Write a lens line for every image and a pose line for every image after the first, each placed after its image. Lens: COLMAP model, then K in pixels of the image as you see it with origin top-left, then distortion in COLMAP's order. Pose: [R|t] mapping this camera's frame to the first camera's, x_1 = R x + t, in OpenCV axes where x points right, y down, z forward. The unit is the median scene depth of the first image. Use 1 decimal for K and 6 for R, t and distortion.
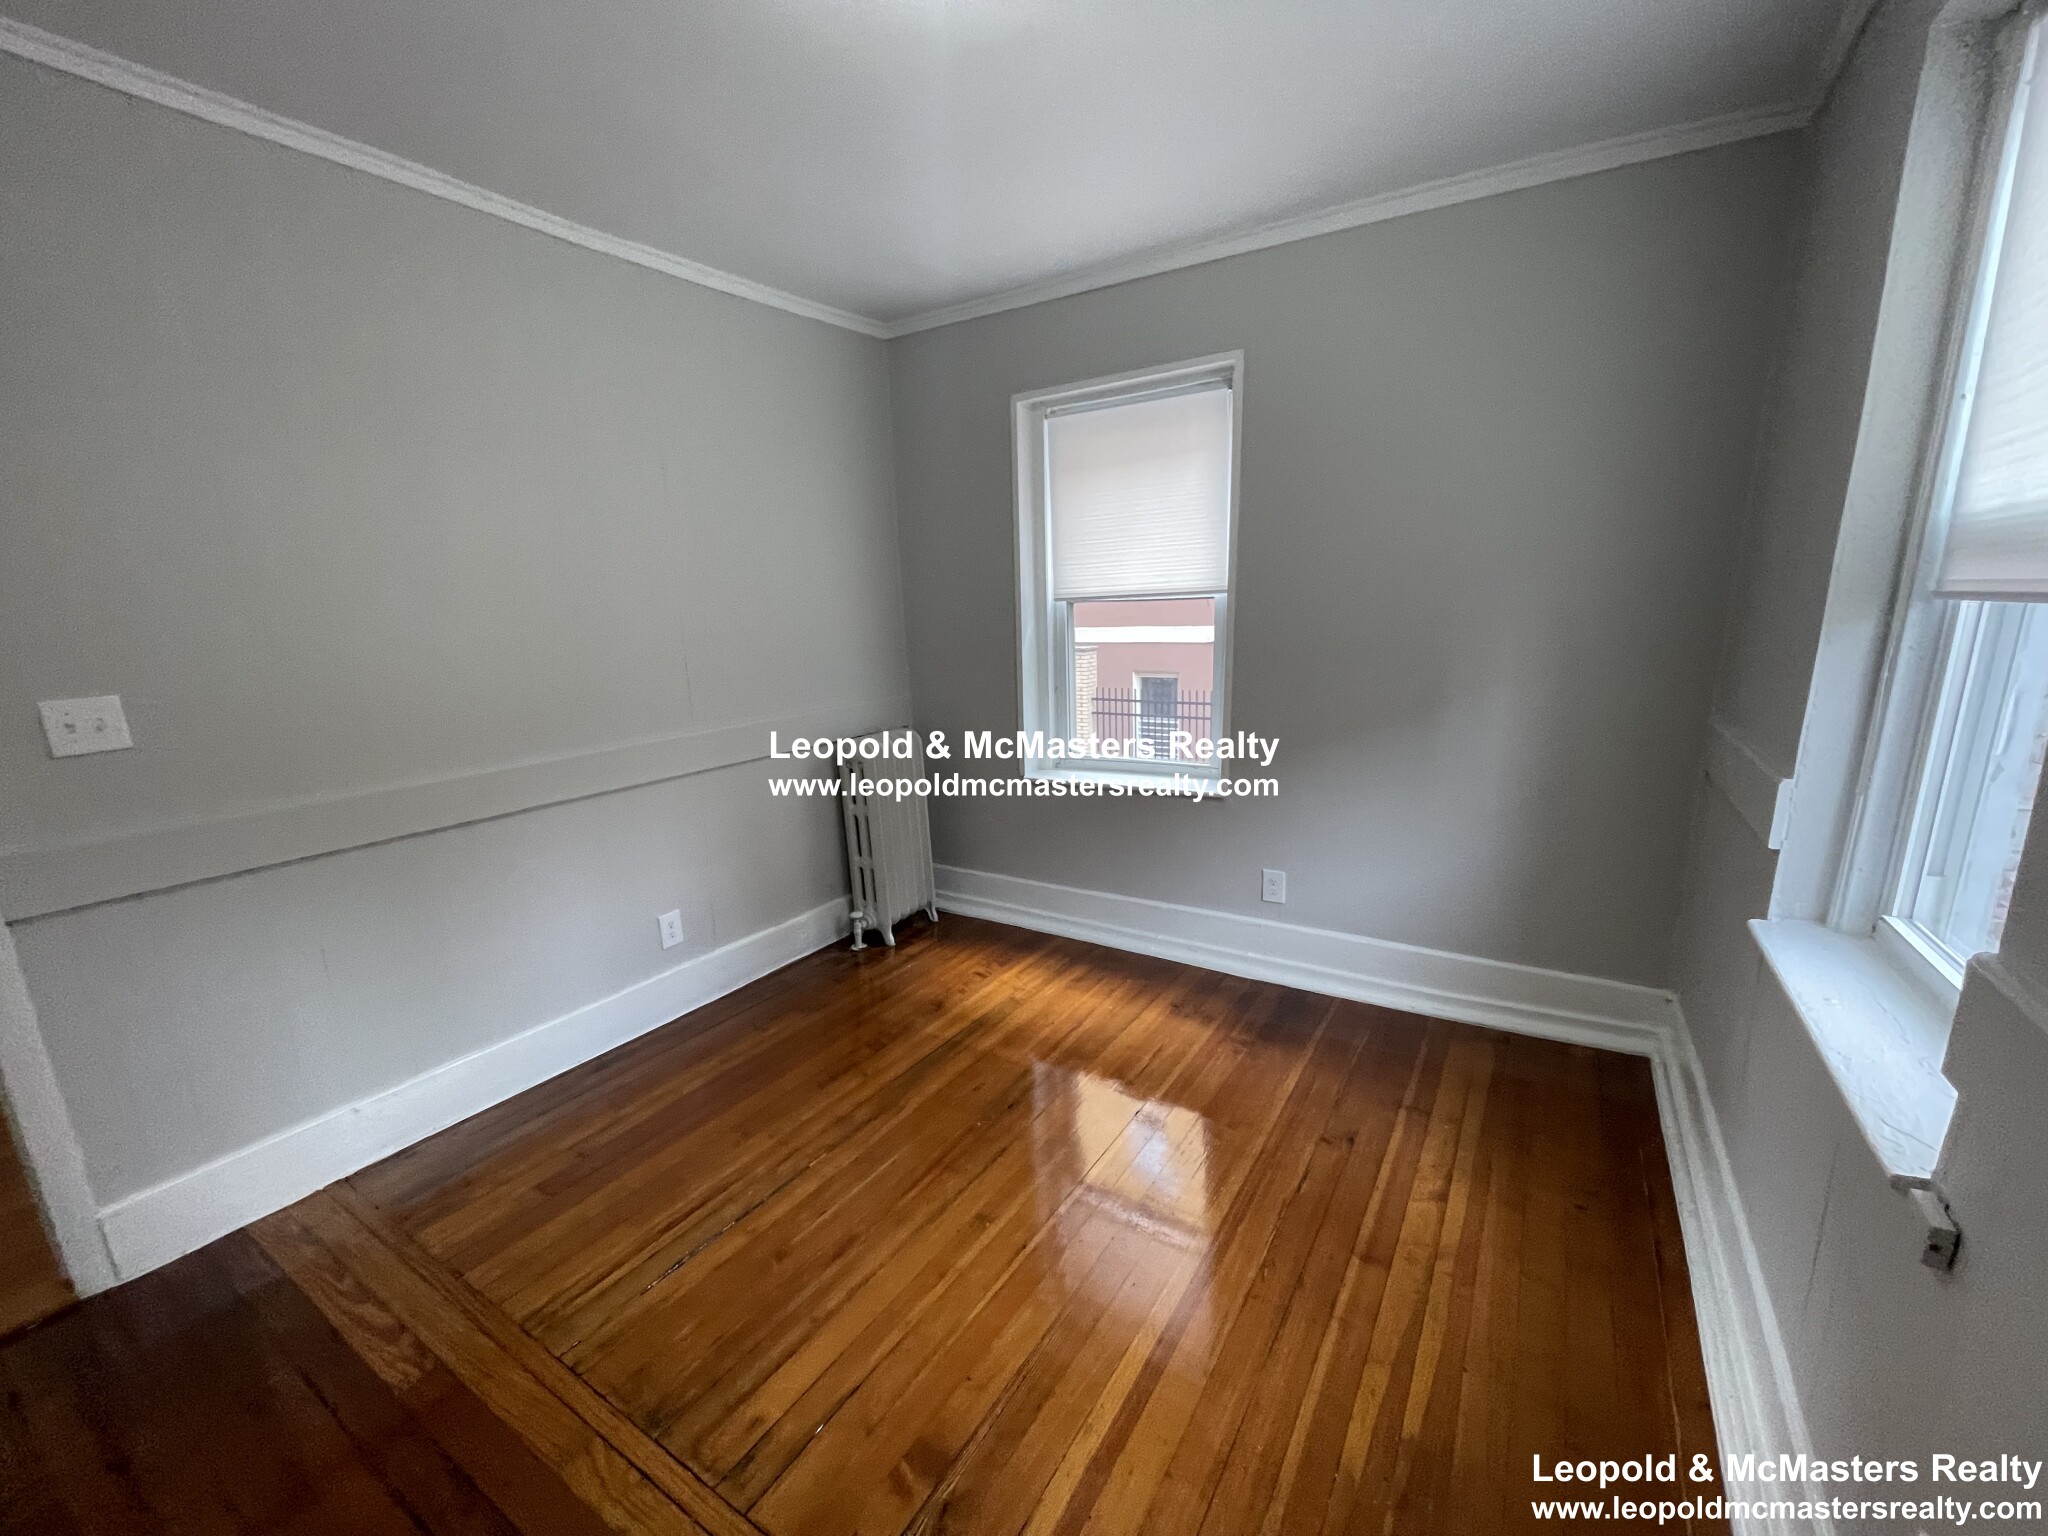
lens RADIAL K [[824.6, 0, 1023.7], [0, 824.6, 772.2], [0, 0, 1]] dist [0.001303, 0.000420]
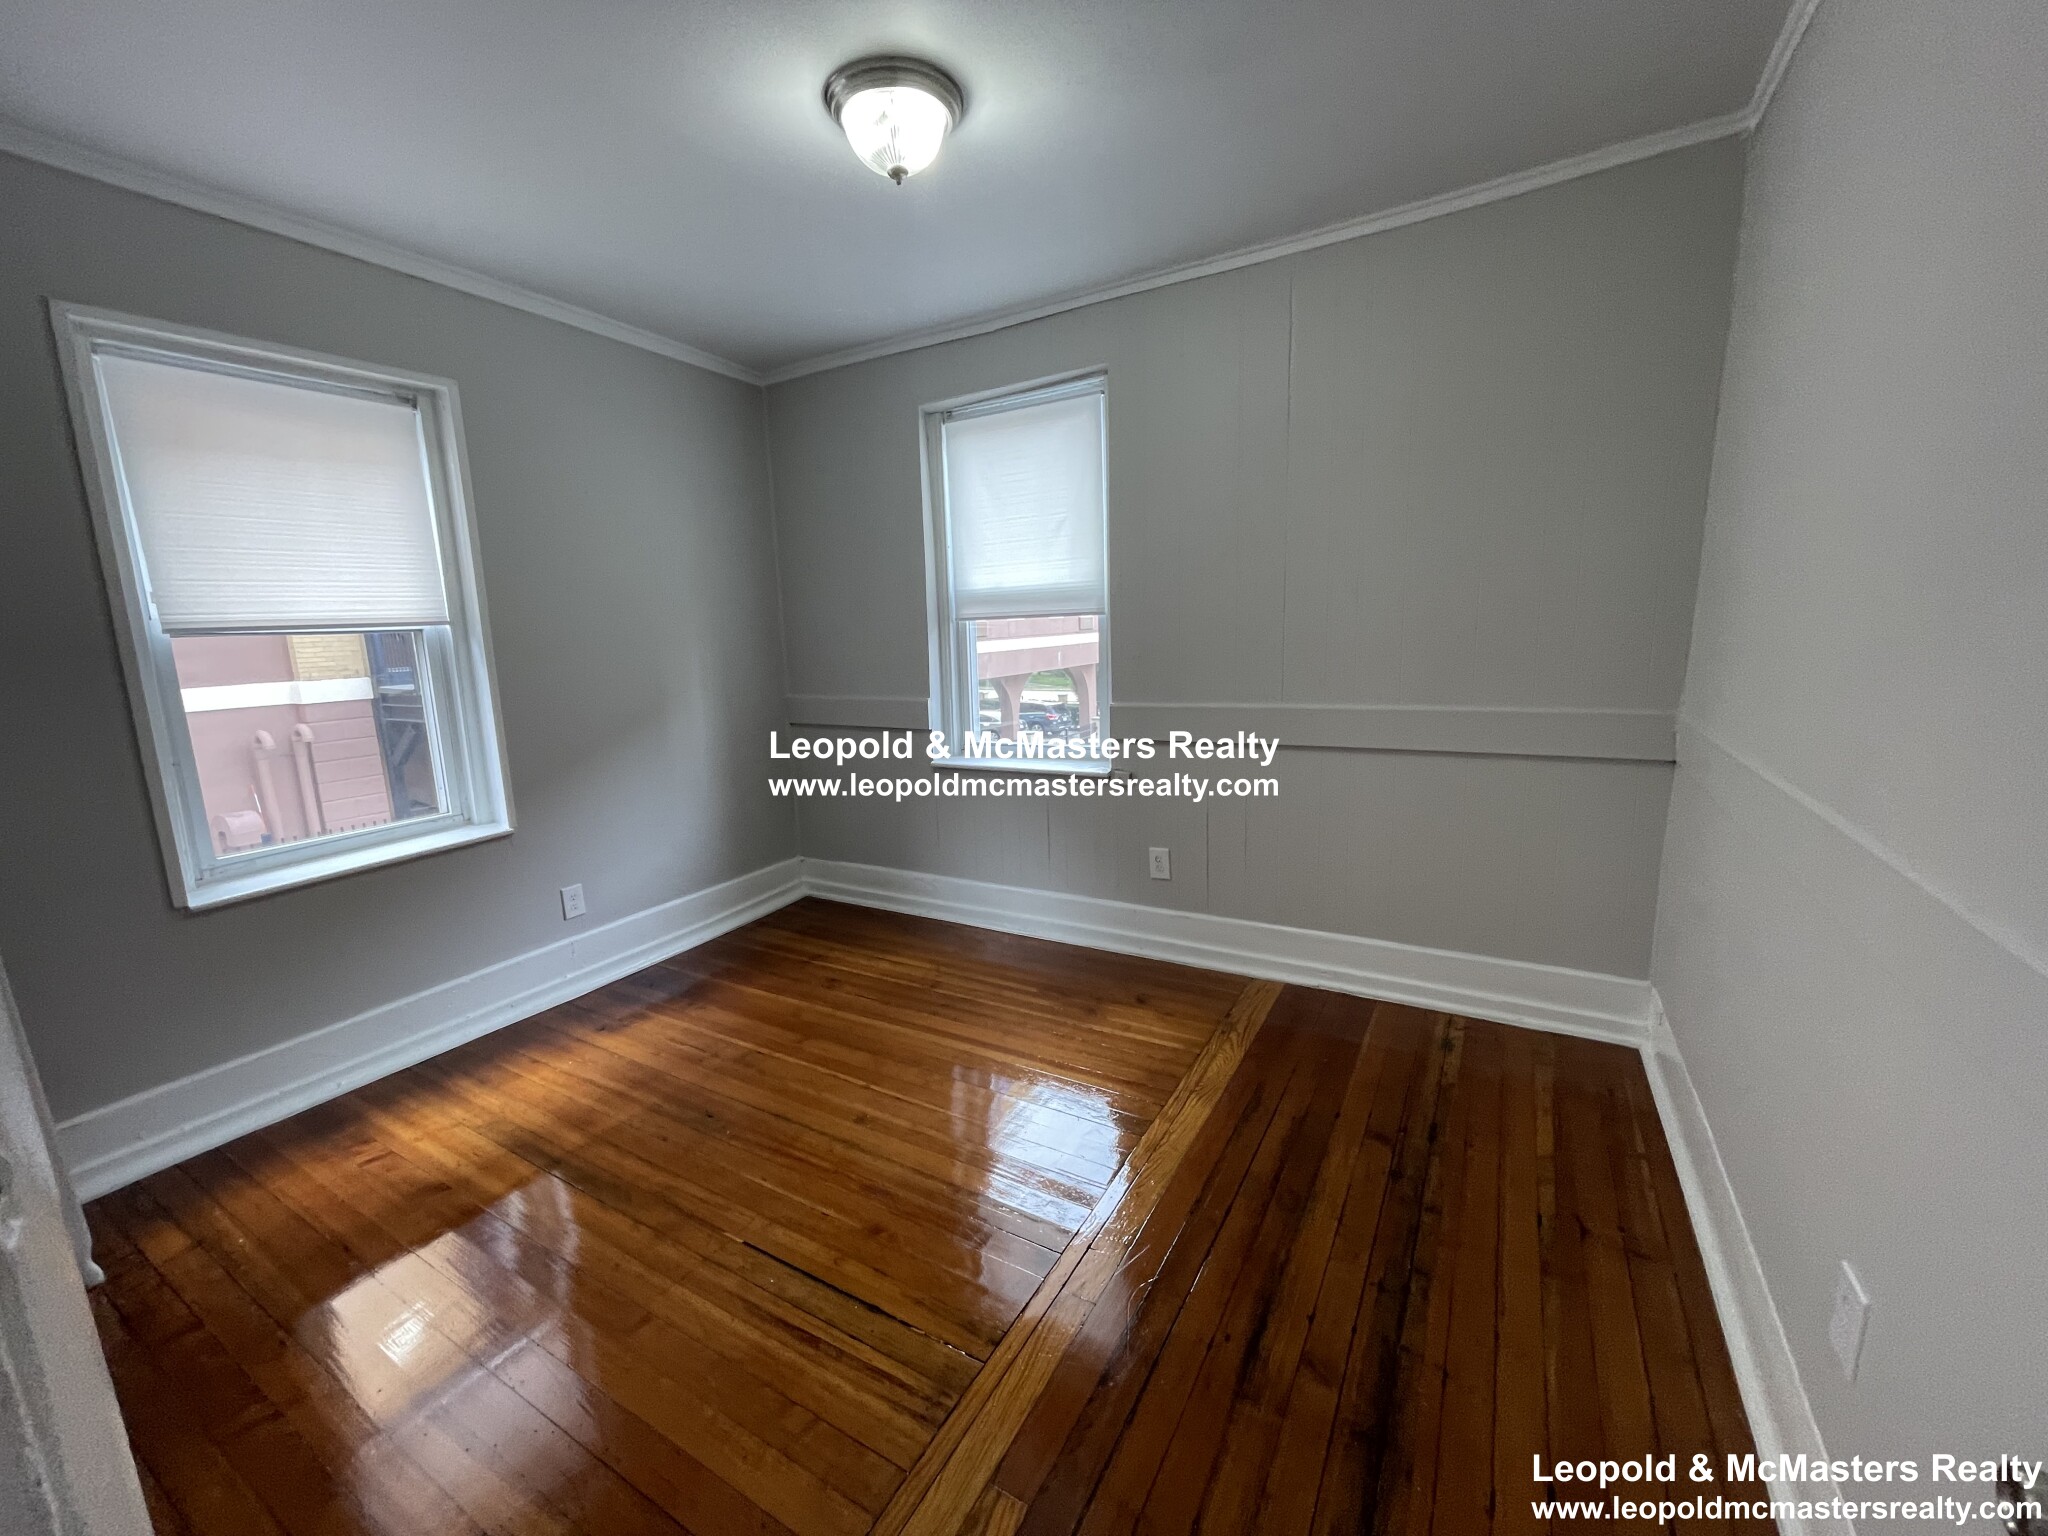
lens RADIAL K [[824.6, 0, 1015.1], [0, 824.6, 773.4], [0, 0, 1]] dist [0.001303, 0.000420]
pose [[-0.019944, -0.154685, 0.987763, -0.788579], [0.239081, 0.958558, 0.154939, -0.050576], [-0.970795, 0.239246, 0.017865, 0.433868]]
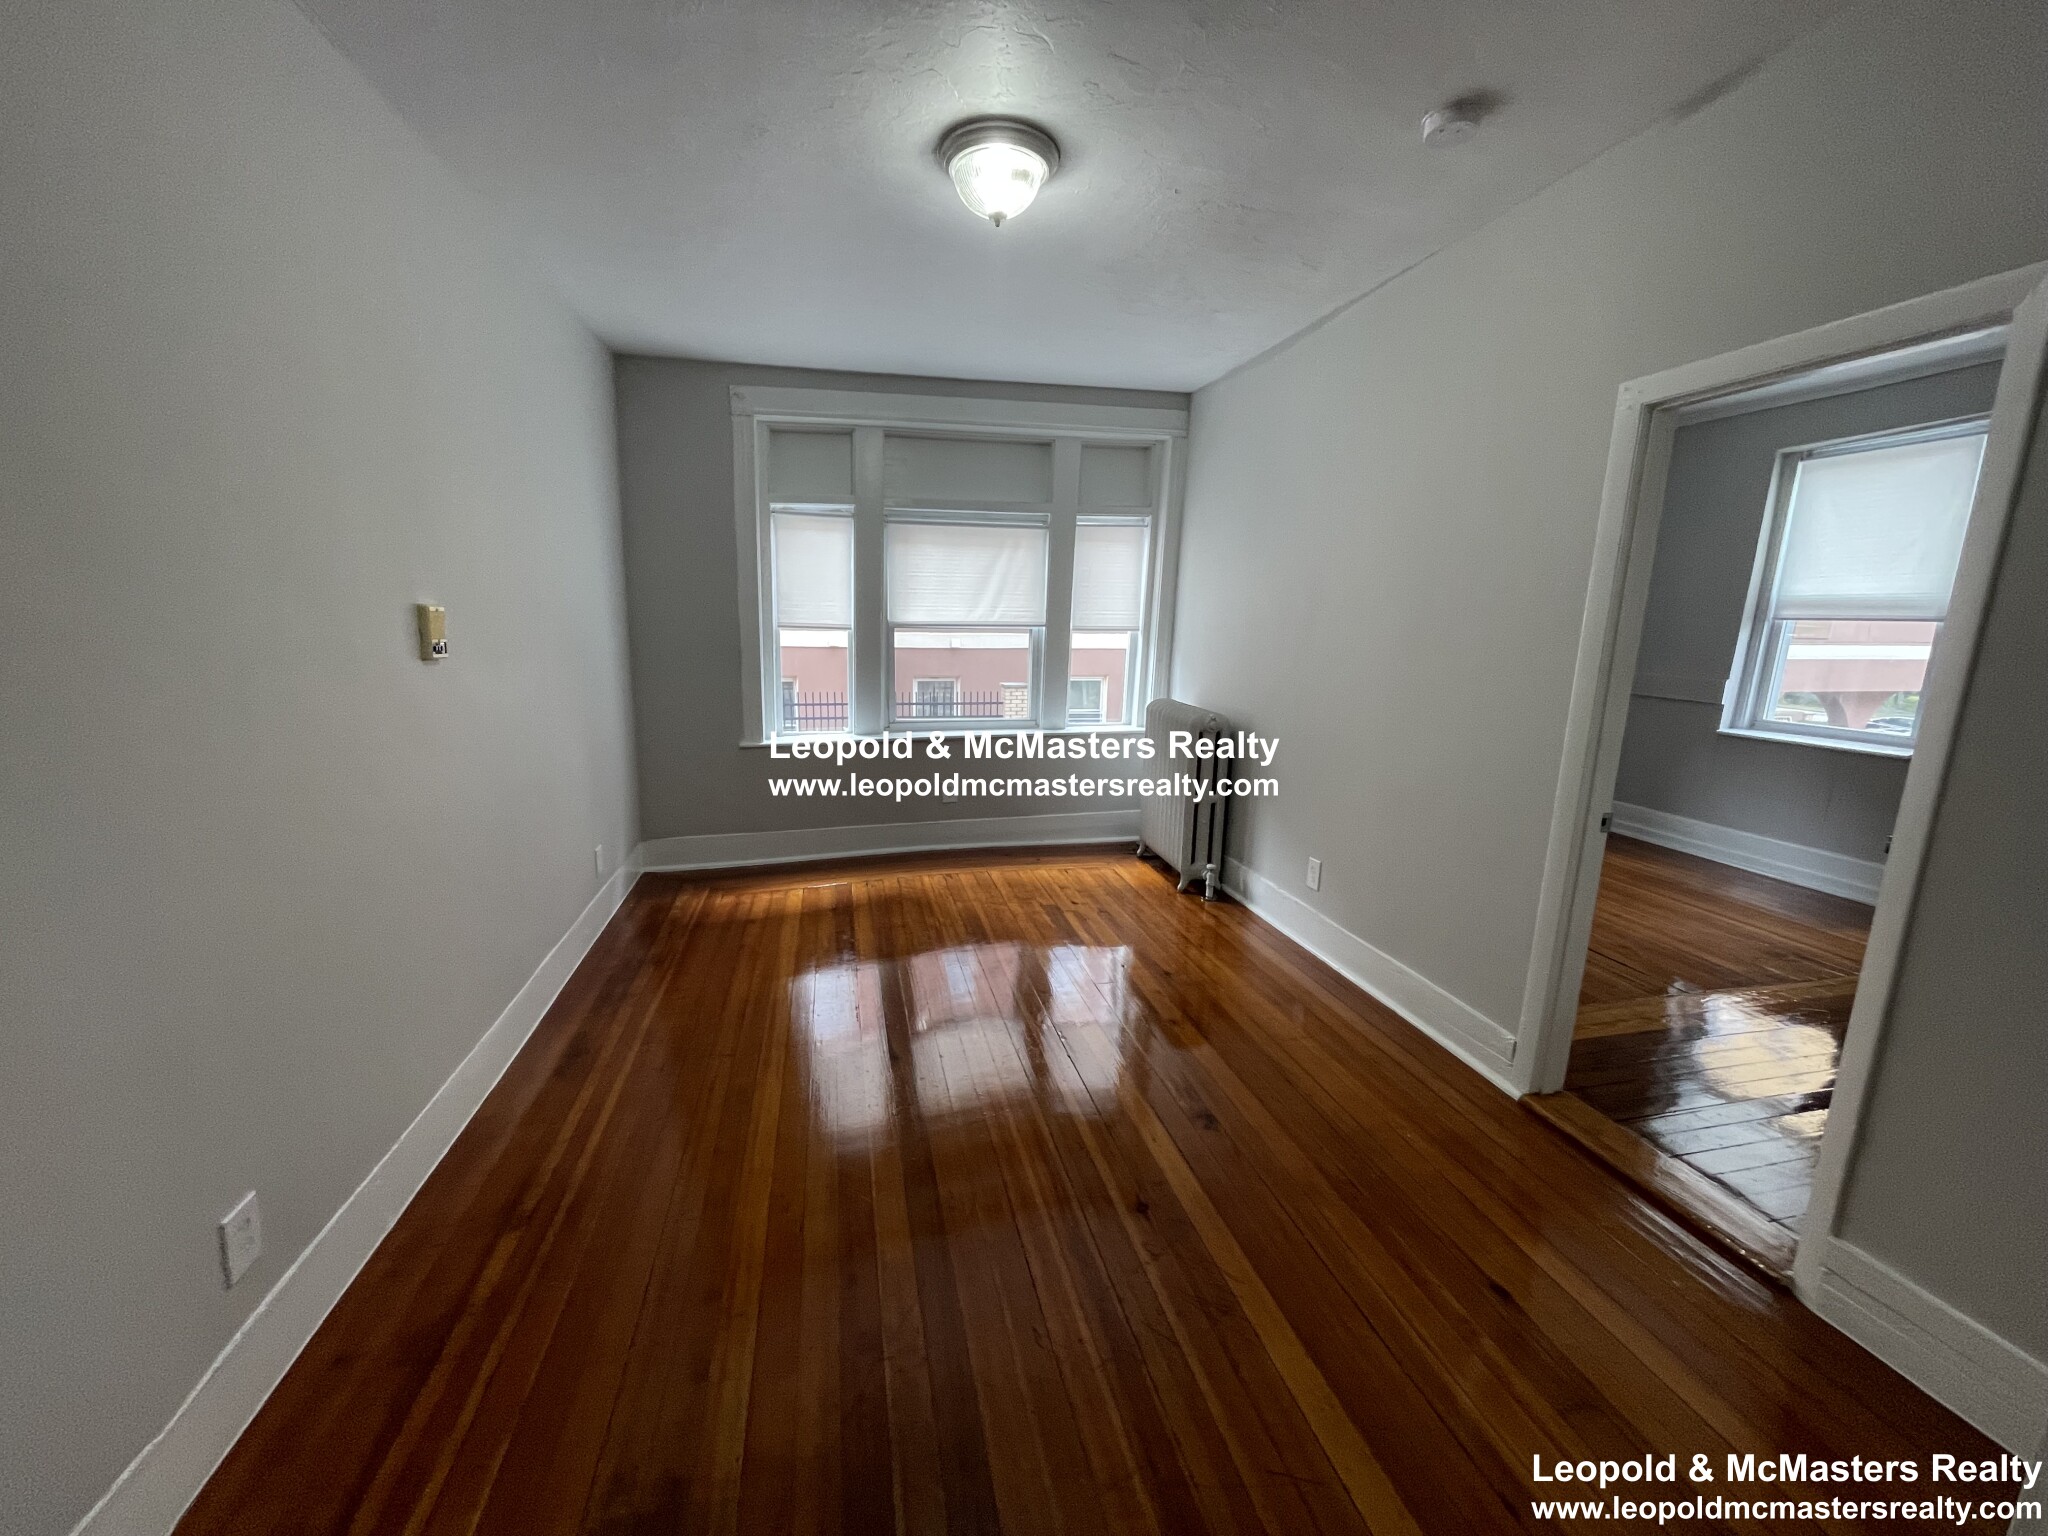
lens RADIAL K [[824.6, 0, 1020.7], [0, 824.6, 766.8], [0, 0, 1]] dist [0.001303, 0.000420]
pose [[0.708090, -0.095234, 0.699670, -1.649417], [0.103737, 0.994142, 0.030331, -0.017912], [-0.698460, 0.051105, 0.713822, 0.380420]]
